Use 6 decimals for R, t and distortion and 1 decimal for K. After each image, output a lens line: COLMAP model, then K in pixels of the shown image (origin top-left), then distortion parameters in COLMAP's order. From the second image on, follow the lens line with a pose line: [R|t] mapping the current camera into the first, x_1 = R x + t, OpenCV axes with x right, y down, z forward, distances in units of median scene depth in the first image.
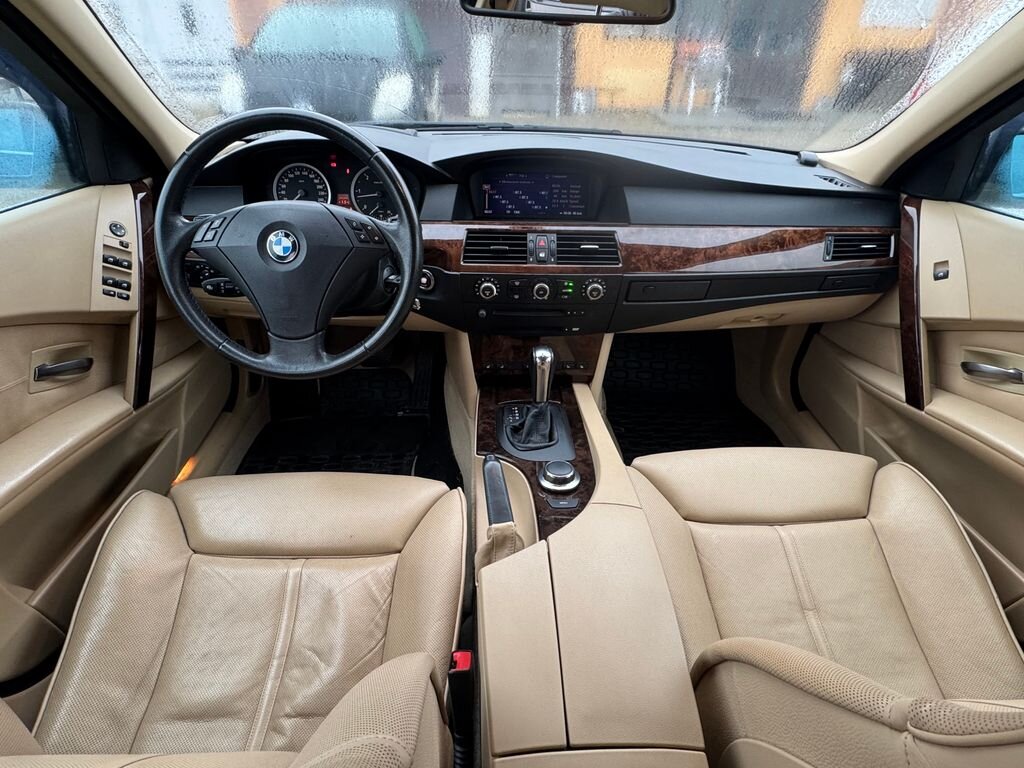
lens RADIAL K [[553.1, 0, 512.0], [0, 553.1, 384.0], [0, 0, 1]] dist [-0.003087, -0.001057]
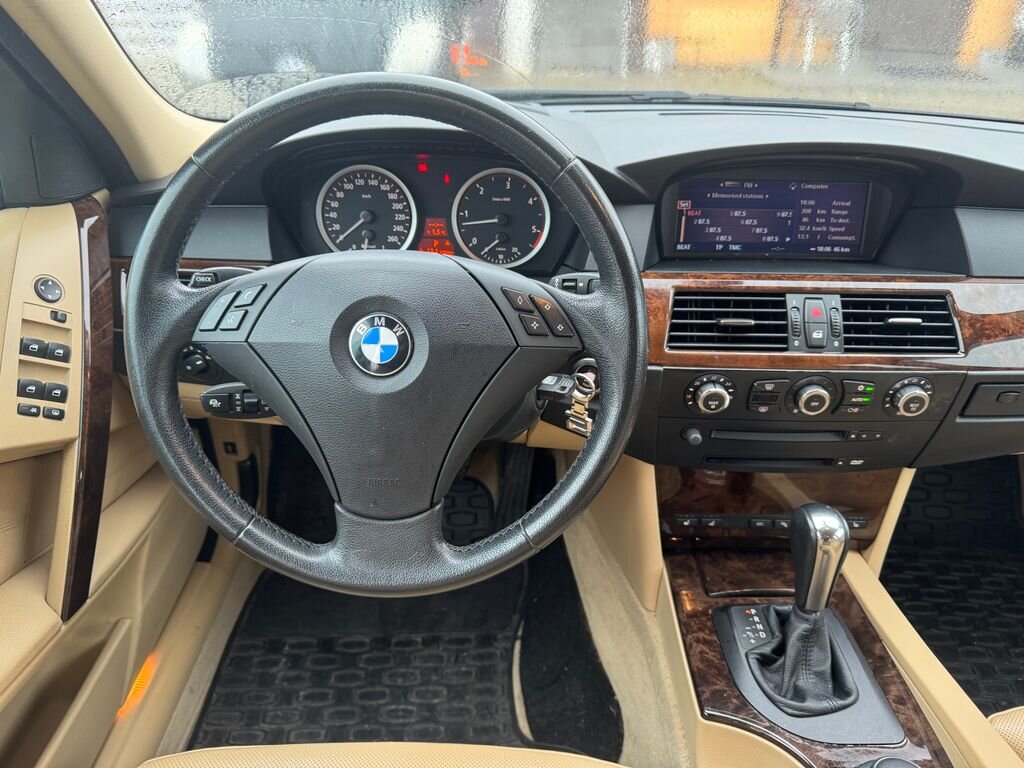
lens RADIAL K [[736.5, 0, 512.0], [0, 736.5, 384.0], [0, 0, 1]] dist [0.072263, -0.126411]
pose [[0.999387, 0.009696, -0.033642, -0.215726], [-0.011563, 0.998378, -0.055744, -0.140892], [0.033047, 0.056099, 0.997878, 0.268732]]
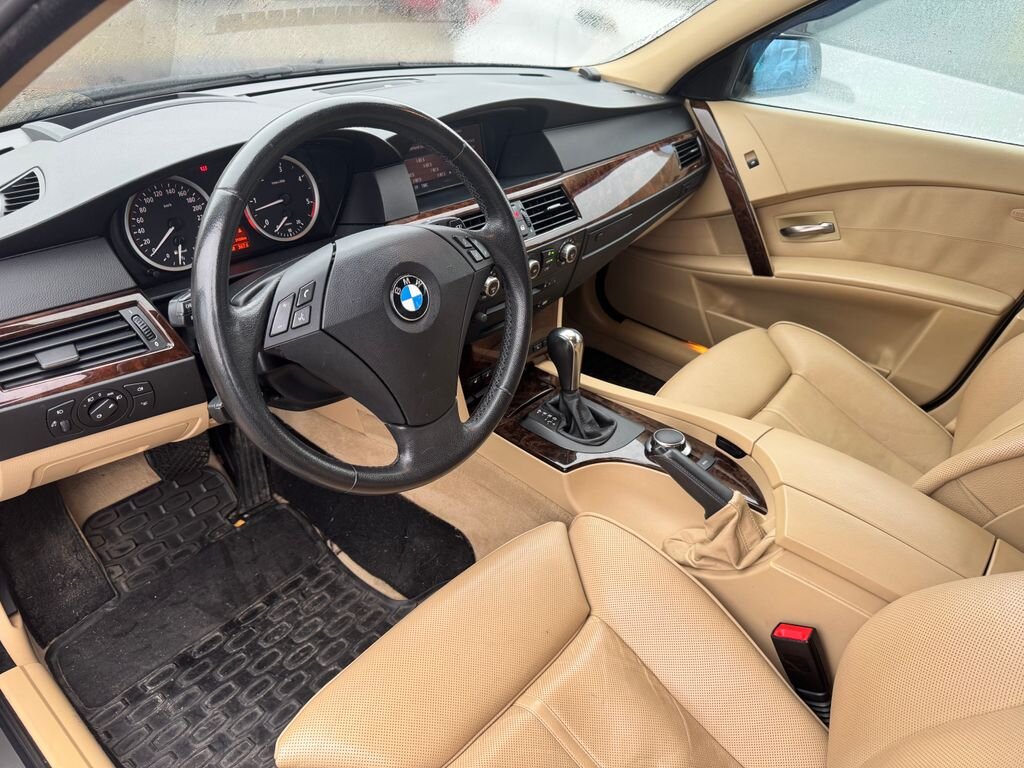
lens RADIAL K [[730.9, 0, 511.9], [0, 730.9, 381.2], [0, 0, 1]] dist [0.132449, -0.303647]
pose [[0.671847, -0.369660, 0.641851, -0.758009], [0.350763, 0.922017, 0.163860, -0.205348], [-0.652370, 0.115049, 0.749117, 0.194783]]
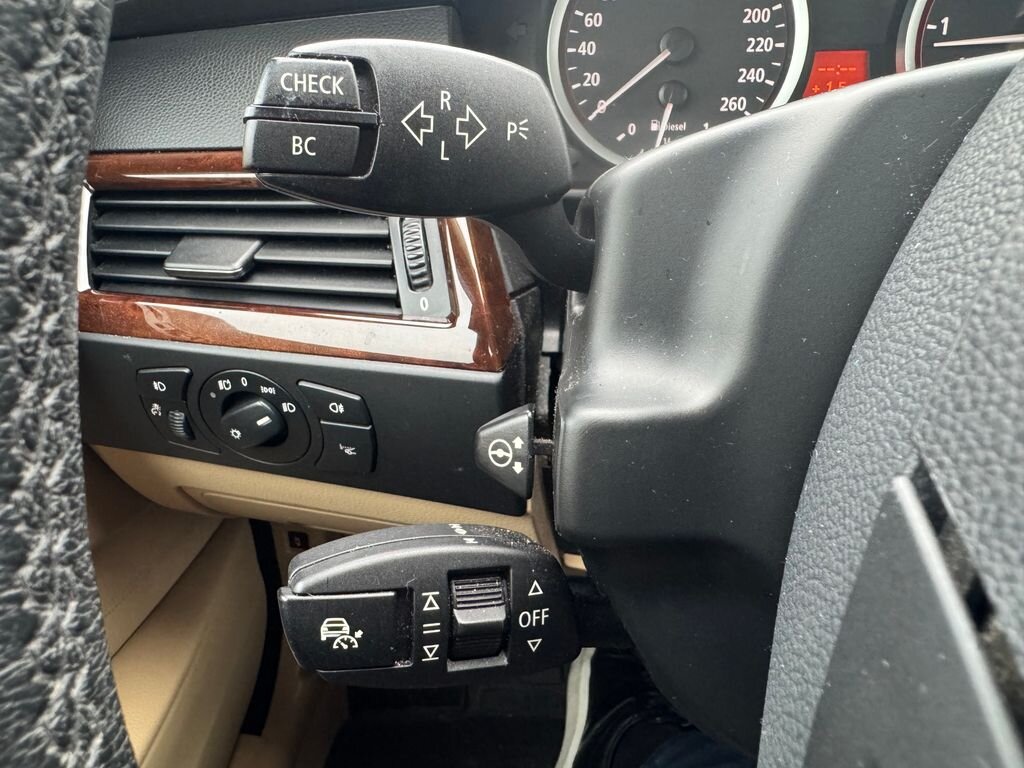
lens RADIAL K [[776.4, 0, 512.0], [0, 776.4, 384.0], [0, 0, 1]] dist [0.069017, 0.000297]
pose [[0.994338, 0.012969, -0.105465, -0.436739], [-0.020996, 0.996936, -0.075357, -0.195329], [0.104164, 0.077144, 0.991564, 0.730775]]
